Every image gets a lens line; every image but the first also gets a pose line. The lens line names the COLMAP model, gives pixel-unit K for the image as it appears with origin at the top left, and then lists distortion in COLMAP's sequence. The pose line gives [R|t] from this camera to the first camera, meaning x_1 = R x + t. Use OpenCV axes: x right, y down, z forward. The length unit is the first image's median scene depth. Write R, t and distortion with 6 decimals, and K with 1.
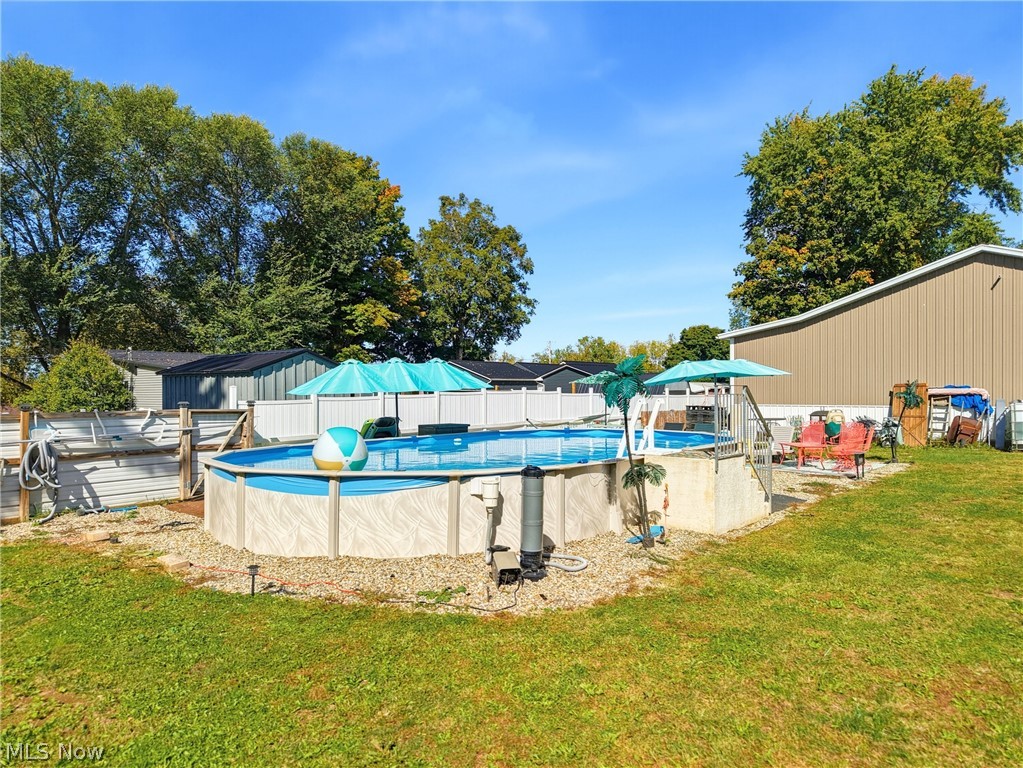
lens RADIAL K [[690.3, 0, 512.4], [0, 690.3, 393.2], [0, 0, 1]] dist [0.034849, -0.043338]
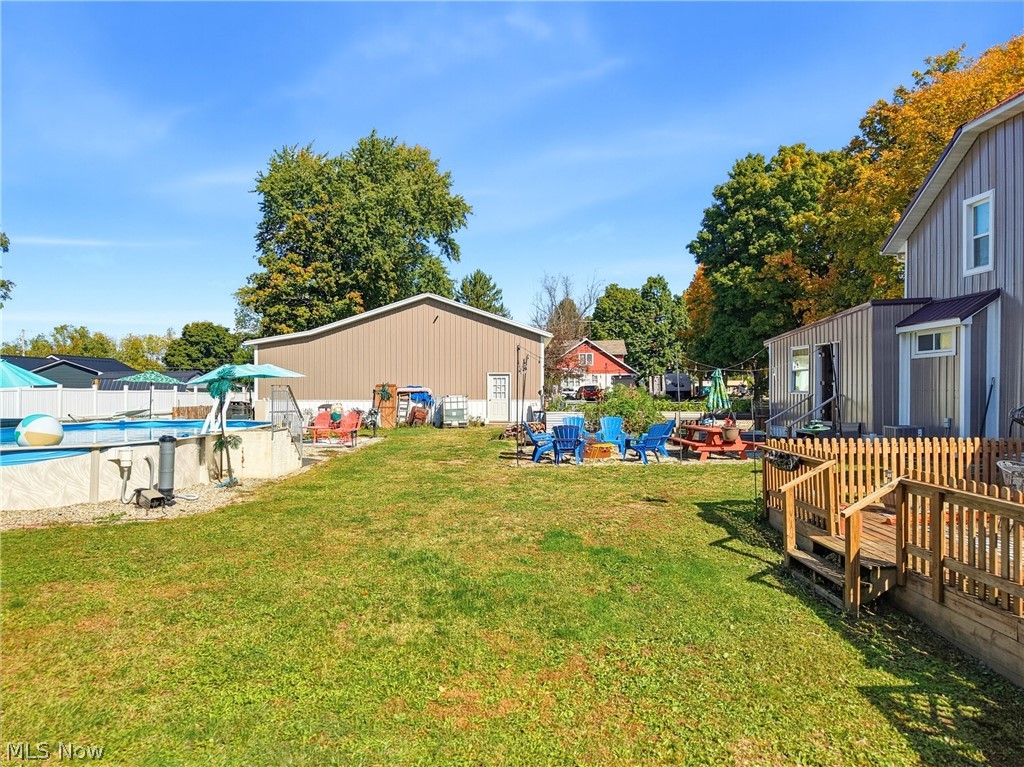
lens RADIAL K [[690.9, 0, 512.9], [0, 690.9, 392.7], [0, 0, 1]] dist [0.034849, -0.043338]
pose [[0.769932, 0.000419, 0.638125, -0.108866], [-0.001651, 0.999998, 0.001335, 0.001111], [-0.638123, -0.002081, 0.769931, -0.212815]]
